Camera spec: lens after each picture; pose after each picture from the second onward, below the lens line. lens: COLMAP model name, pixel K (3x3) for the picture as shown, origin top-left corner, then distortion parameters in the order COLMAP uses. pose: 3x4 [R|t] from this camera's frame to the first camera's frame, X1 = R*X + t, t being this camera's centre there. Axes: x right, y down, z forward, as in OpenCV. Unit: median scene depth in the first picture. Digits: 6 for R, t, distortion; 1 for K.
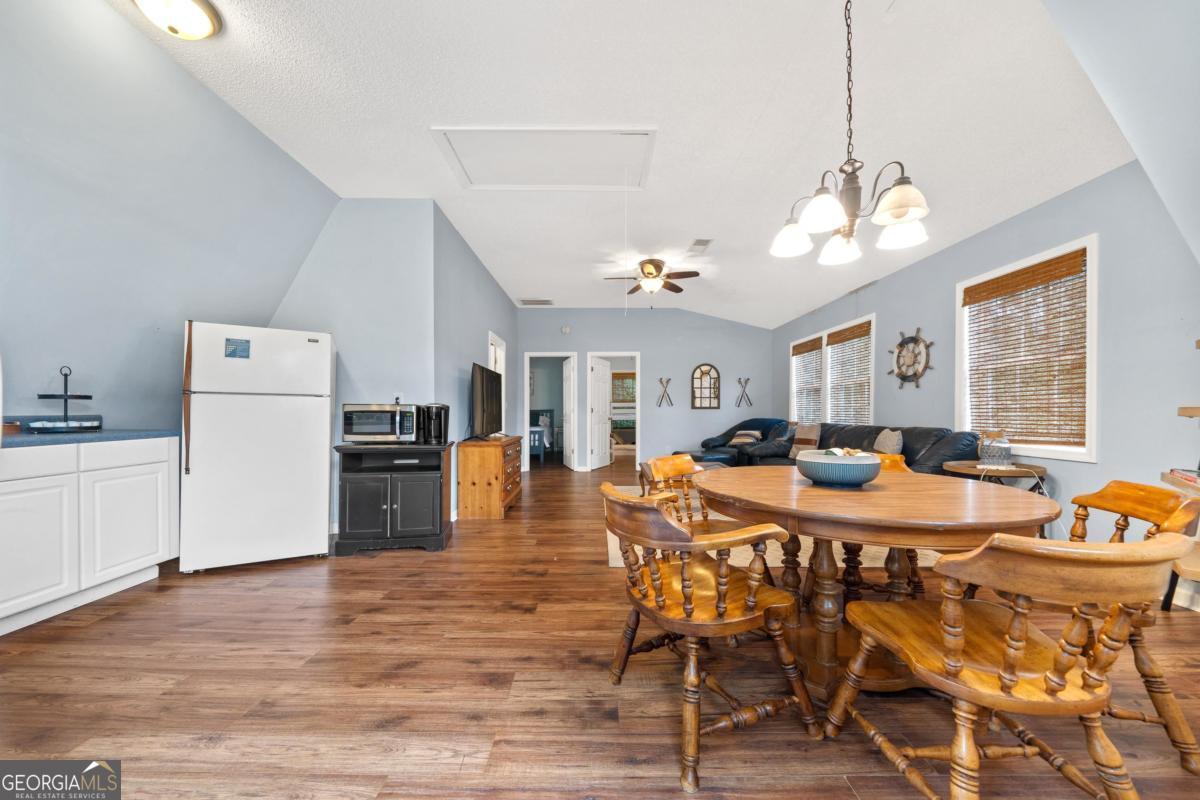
lens RADIAL K [[416.6, 0, 594.5], [0, 416.6, 411.9], [0, 0, 1]] dist [0.000220, 0.000025]
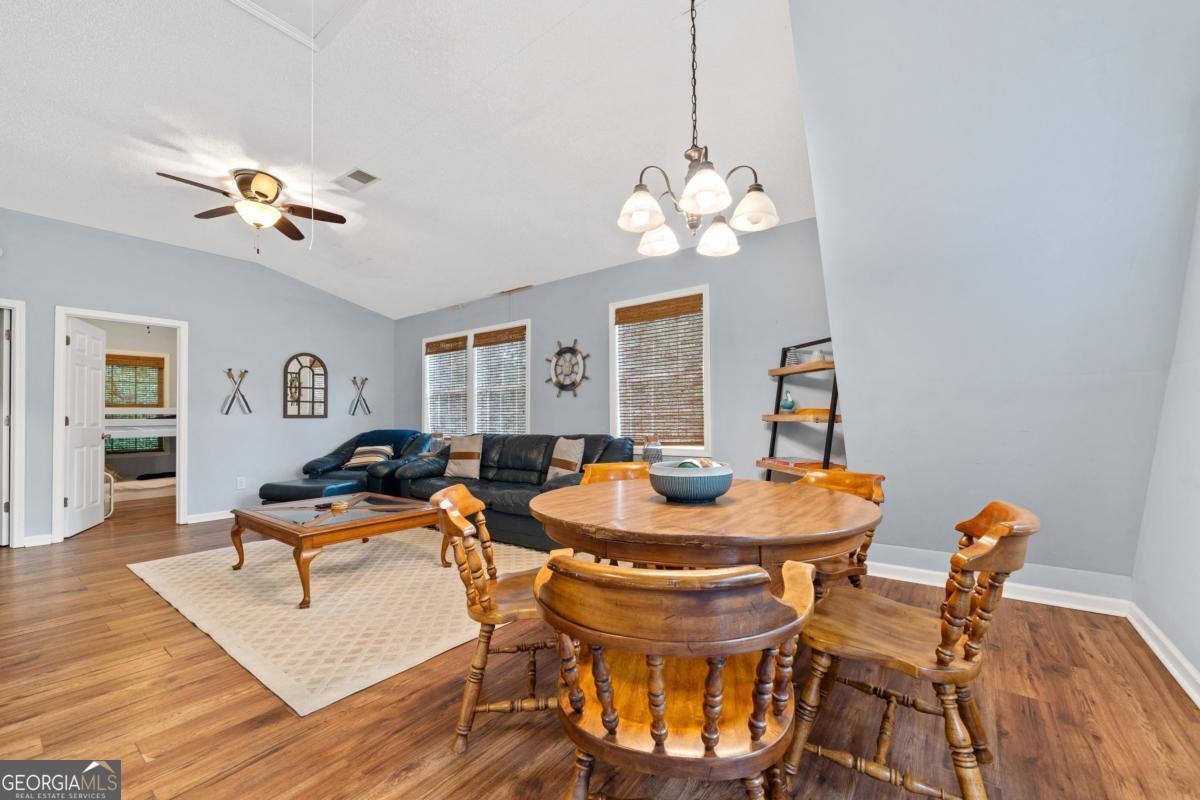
lens RADIAL K [[486.6, 0, 592.4], [0, 486.6, 412.0], [0, 0, 1]] dist [0.000218, 0.000189]
pose [[0.607795, 0.008935, 0.794043, -0.159995], [0.008167, 0.999813, -0.017502, 0.001685], [-0.794052, 0.017123, 0.607609, 0.227515]]
